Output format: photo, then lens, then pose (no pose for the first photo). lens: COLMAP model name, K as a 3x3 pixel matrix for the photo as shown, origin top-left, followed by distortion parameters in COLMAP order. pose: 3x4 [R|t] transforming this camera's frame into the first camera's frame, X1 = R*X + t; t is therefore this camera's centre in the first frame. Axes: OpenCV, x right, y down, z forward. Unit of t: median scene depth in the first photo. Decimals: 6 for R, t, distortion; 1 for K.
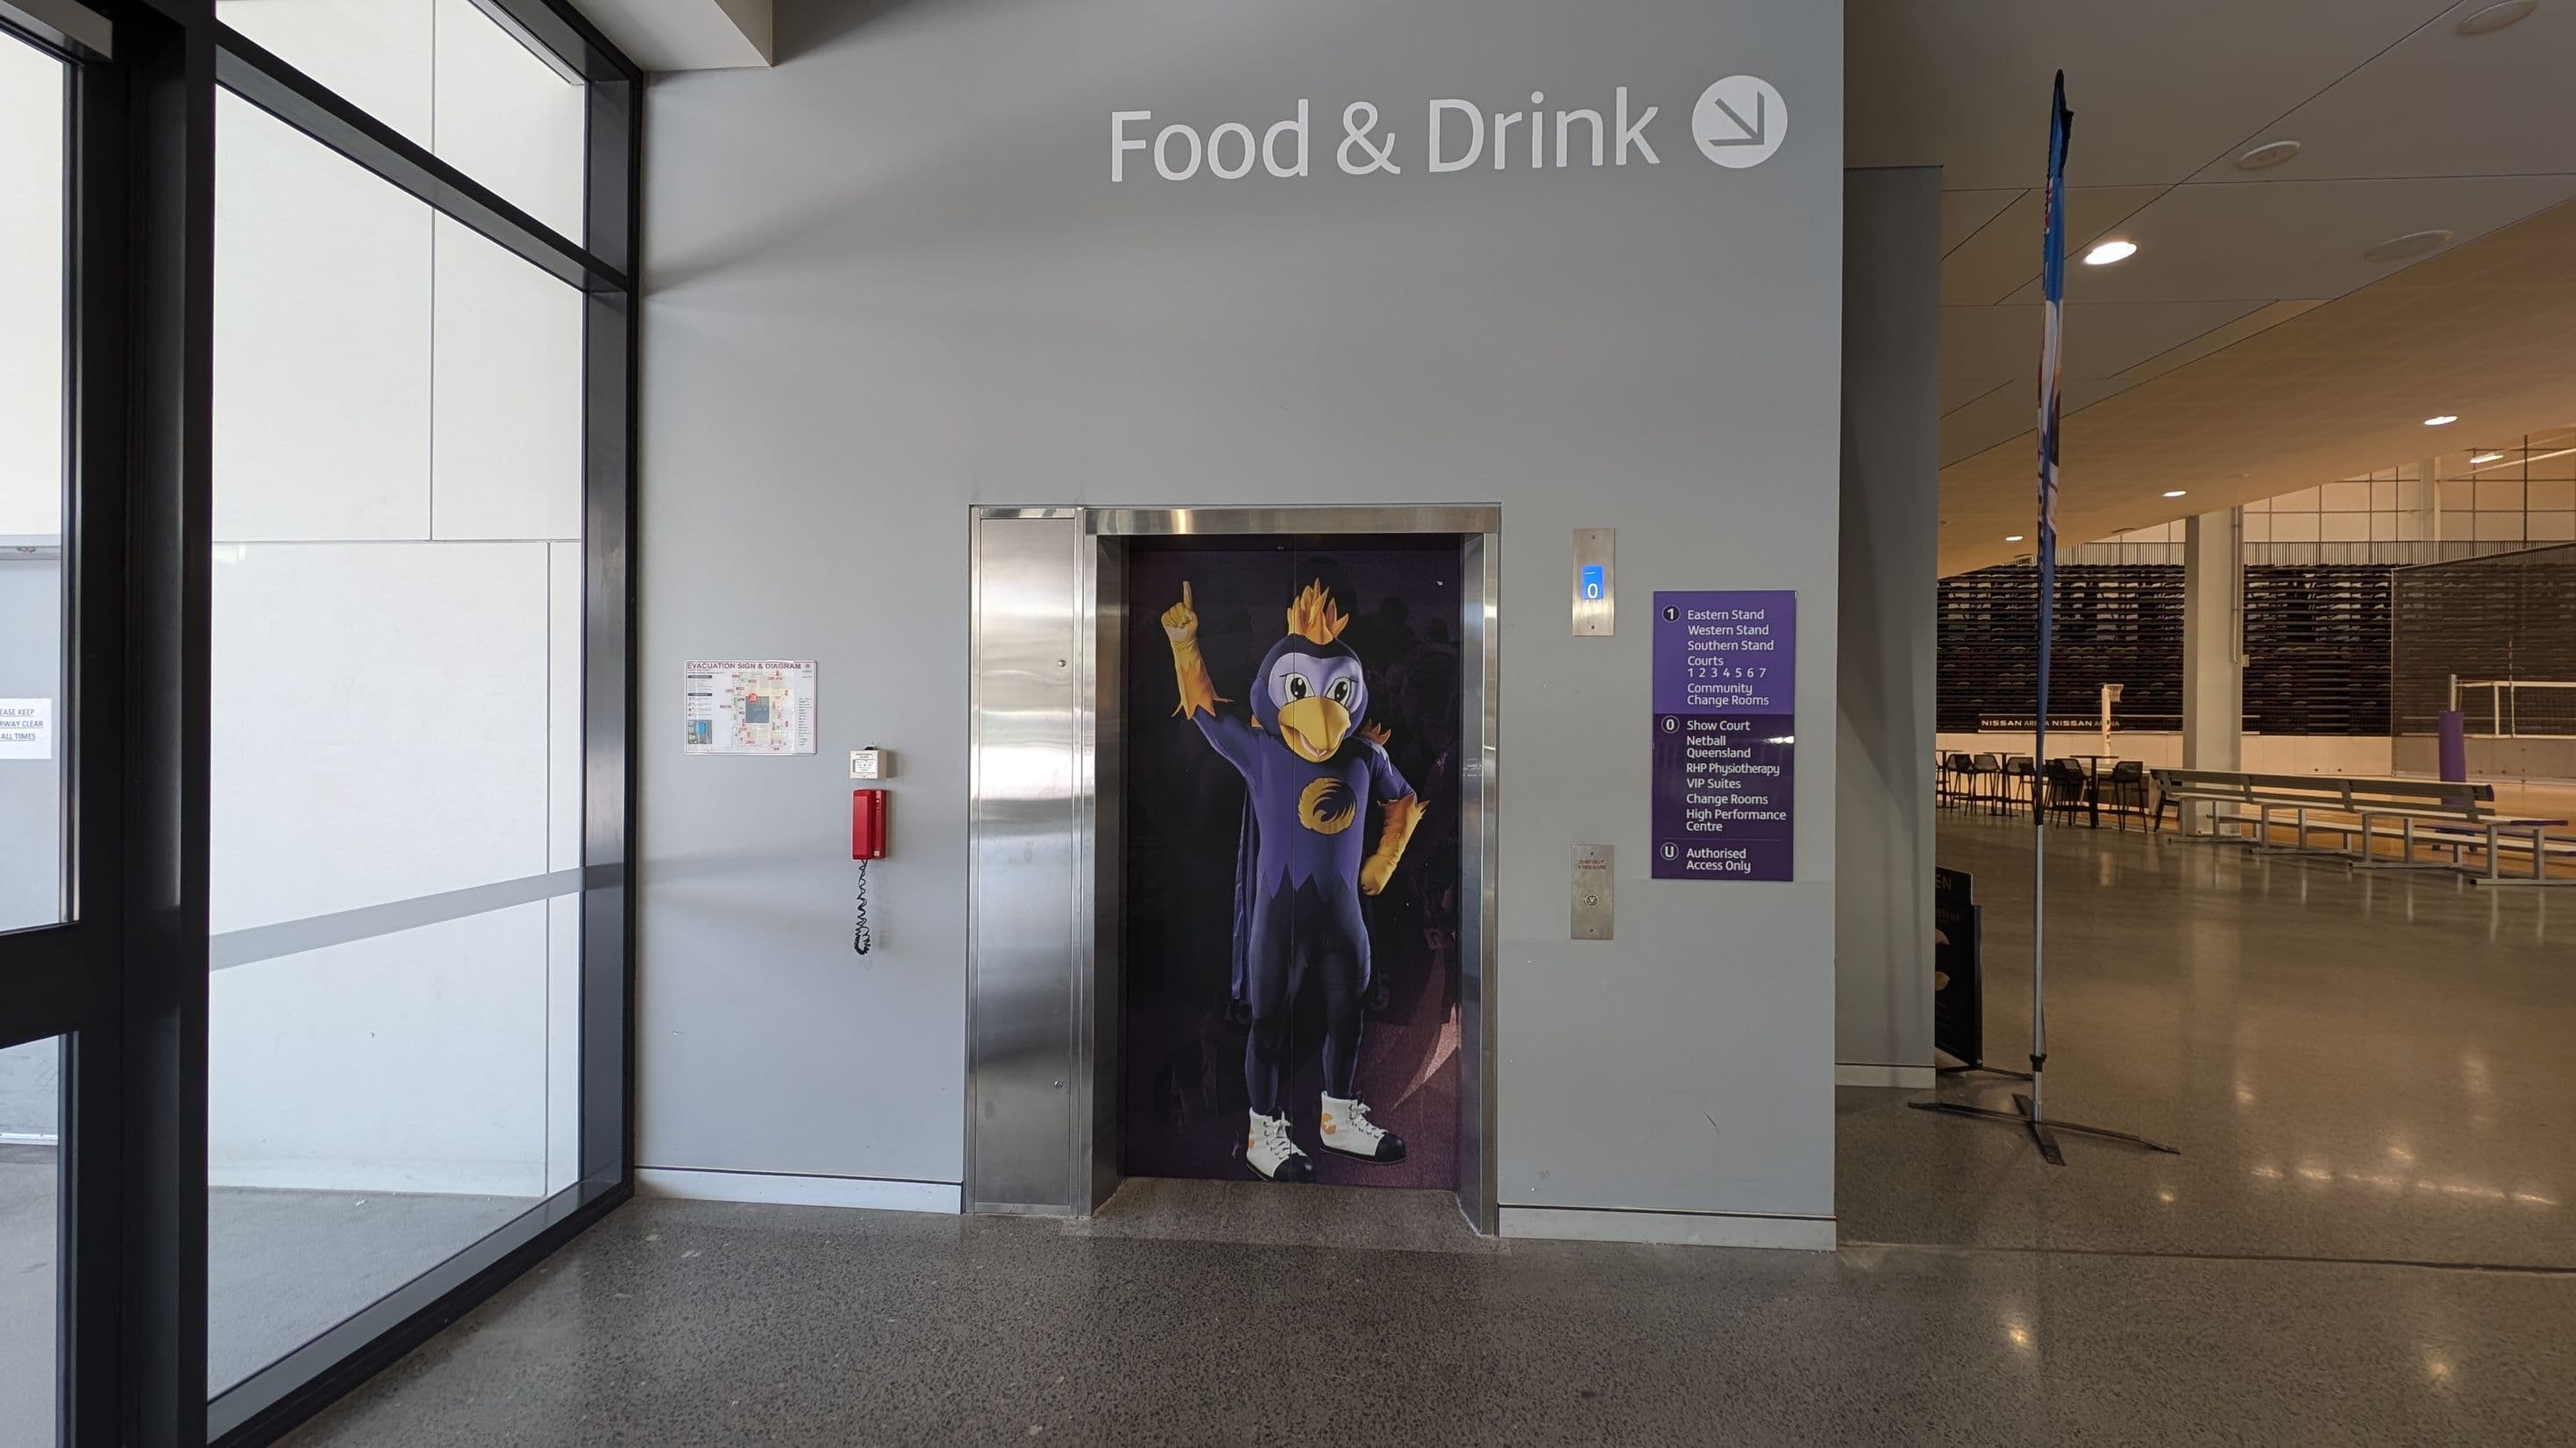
lens RADIAL K [[965.9, 0, 1280.3], [0, 965.9, 720.8], [0, 0, 1]] dist [0.008412, -0.003792]
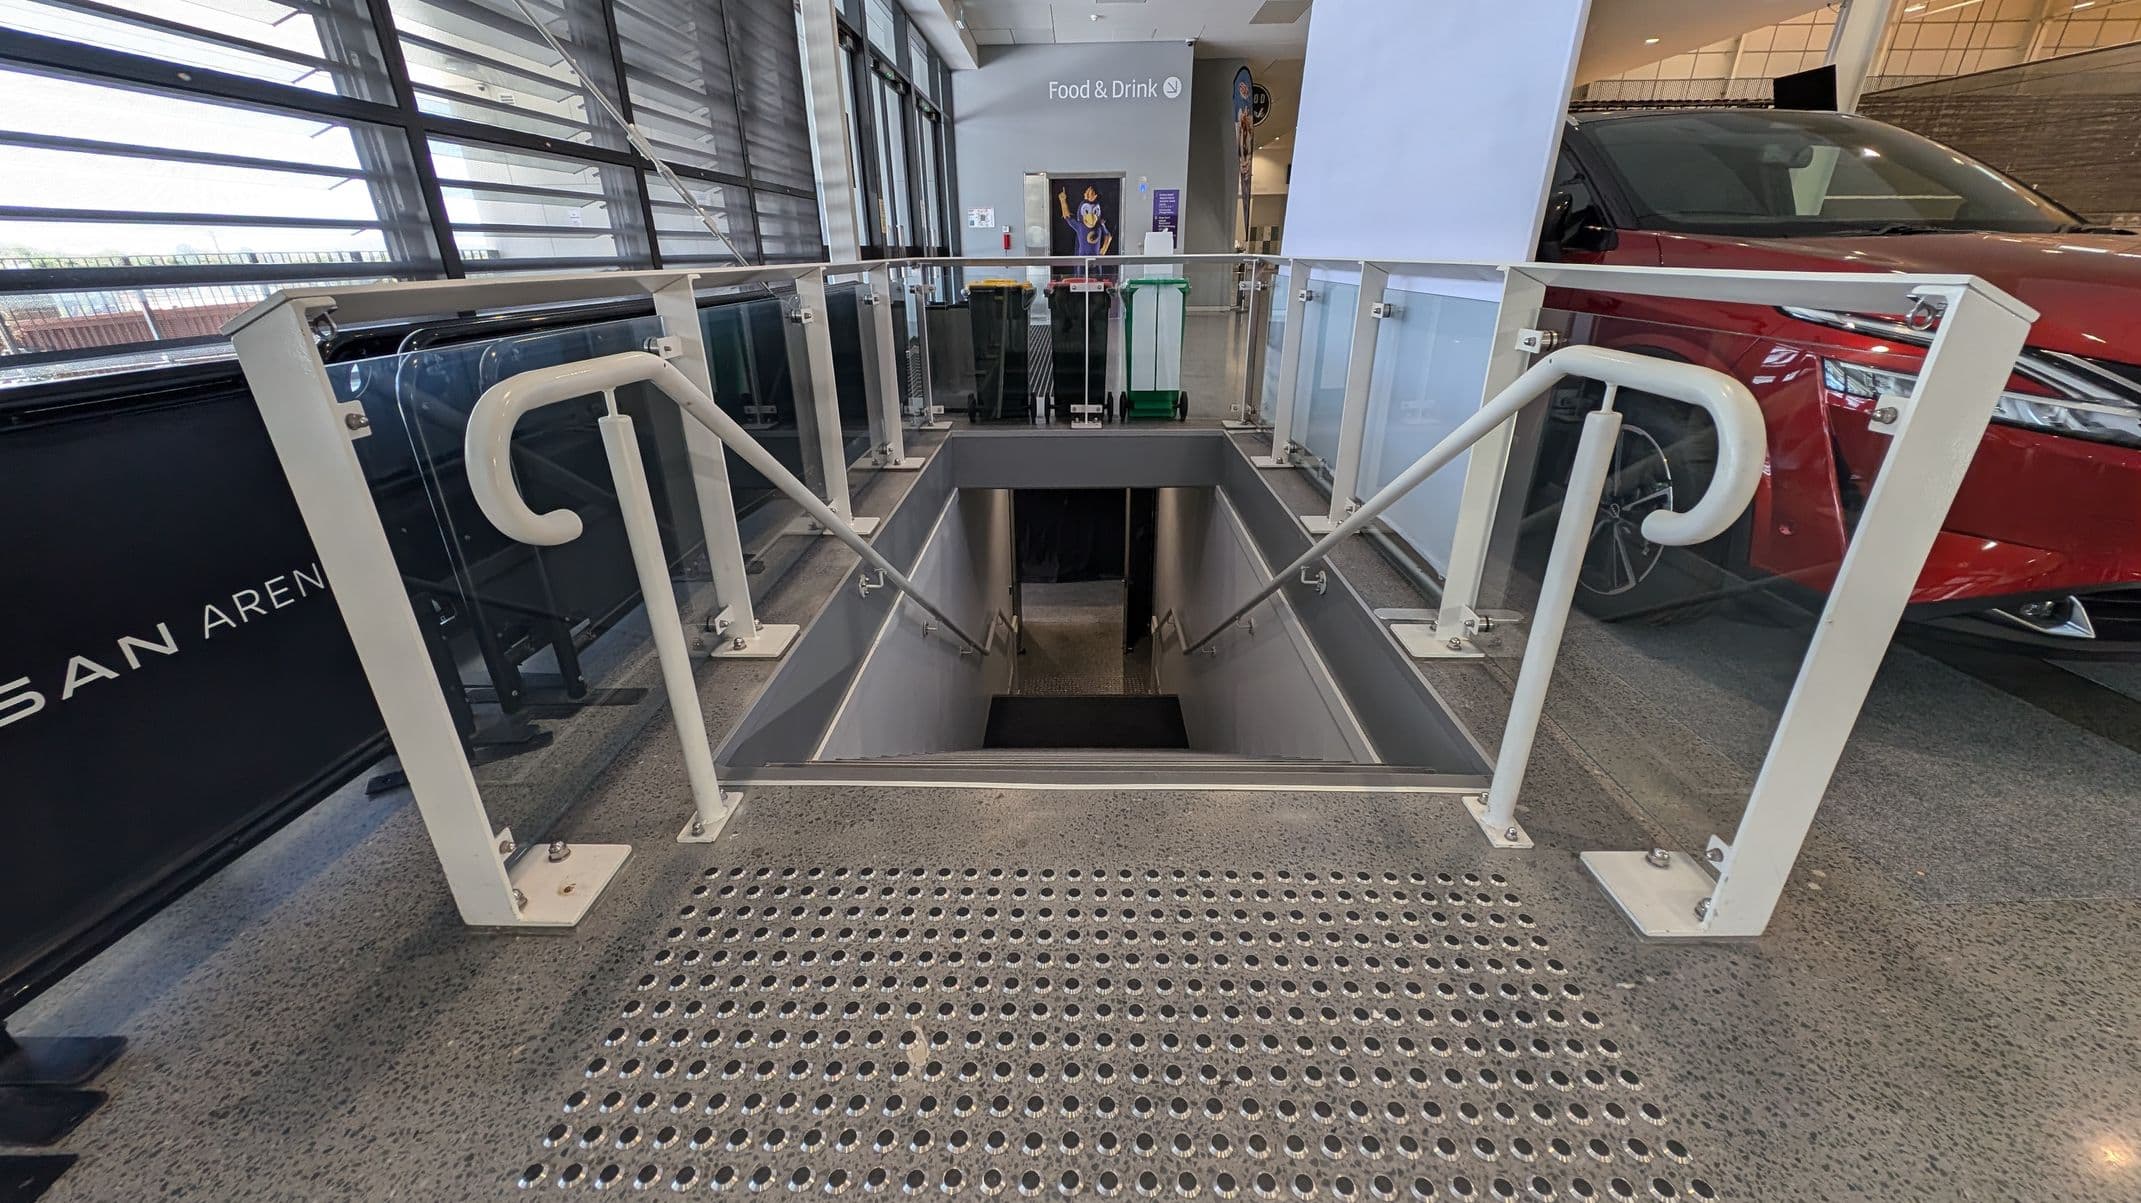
lens RADIAL K [[802.9, 0, 1066.7], [0, 802.9, 613.1], [0, 0, 1]] dist [0.008412, -0.003792]
pose [[0.999216, -0.028938, 0.027032, -0.270769], [0.015488, 0.913844, 0.405770, 0.182022], [-0.036445, -0.405033, 0.913575, -3.804203]]
